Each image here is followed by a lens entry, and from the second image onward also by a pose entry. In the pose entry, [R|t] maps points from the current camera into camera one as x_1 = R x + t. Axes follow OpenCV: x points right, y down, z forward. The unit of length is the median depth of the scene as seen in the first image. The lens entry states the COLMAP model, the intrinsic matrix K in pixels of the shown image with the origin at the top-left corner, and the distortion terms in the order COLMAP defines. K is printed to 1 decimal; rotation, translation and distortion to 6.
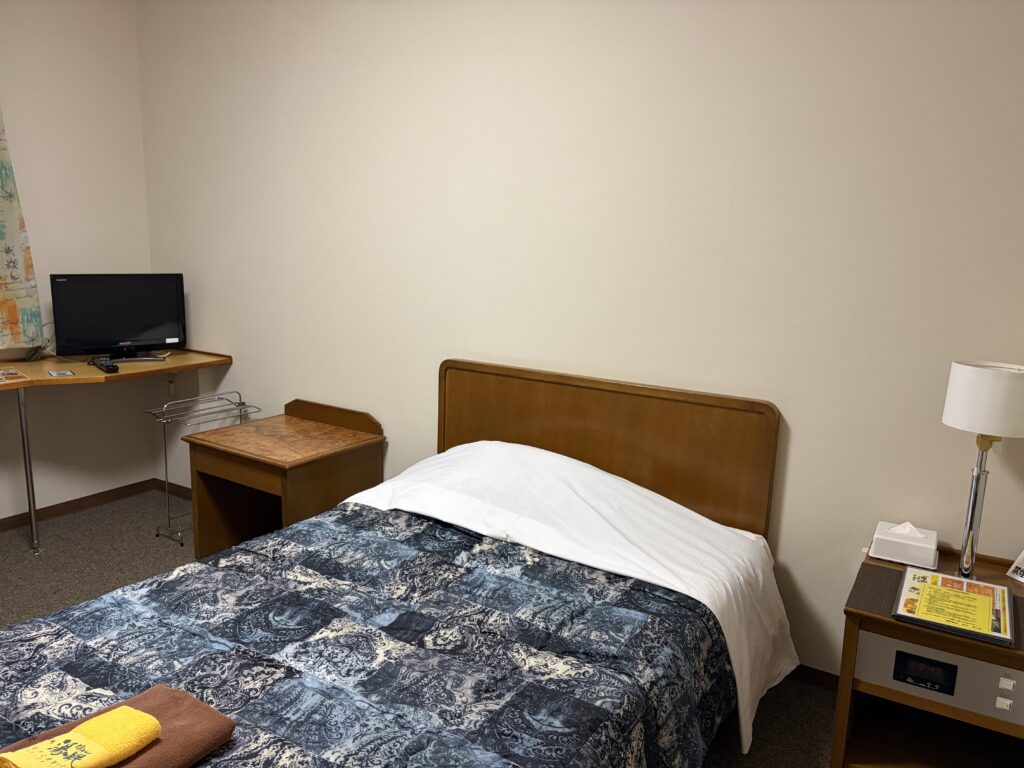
lens RADIAL K [[773.8, 0, 511.6], [0, 773.8, 383.9], [0, 0, 1]] dist [0.005523, -0.008590]
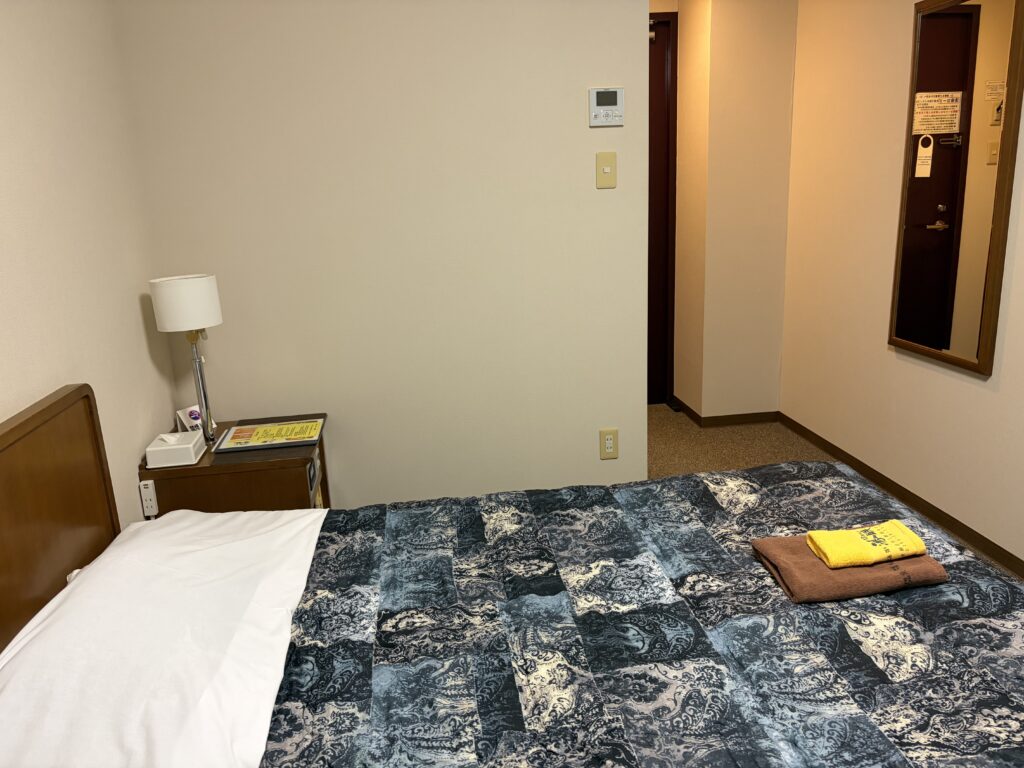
lens RADIAL K [[773.8, 0, 511.2], [0, 773.8, 383.6], [0, 0, 1]] dist [0.005523, -0.008590]
pose [[-0.625193, -0.206814, 0.752570, -0.793139], [0.176716, 0.901699, 0.394602, -0.302588], [-0.760201, 0.379693, -0.527188, 1.456116]]
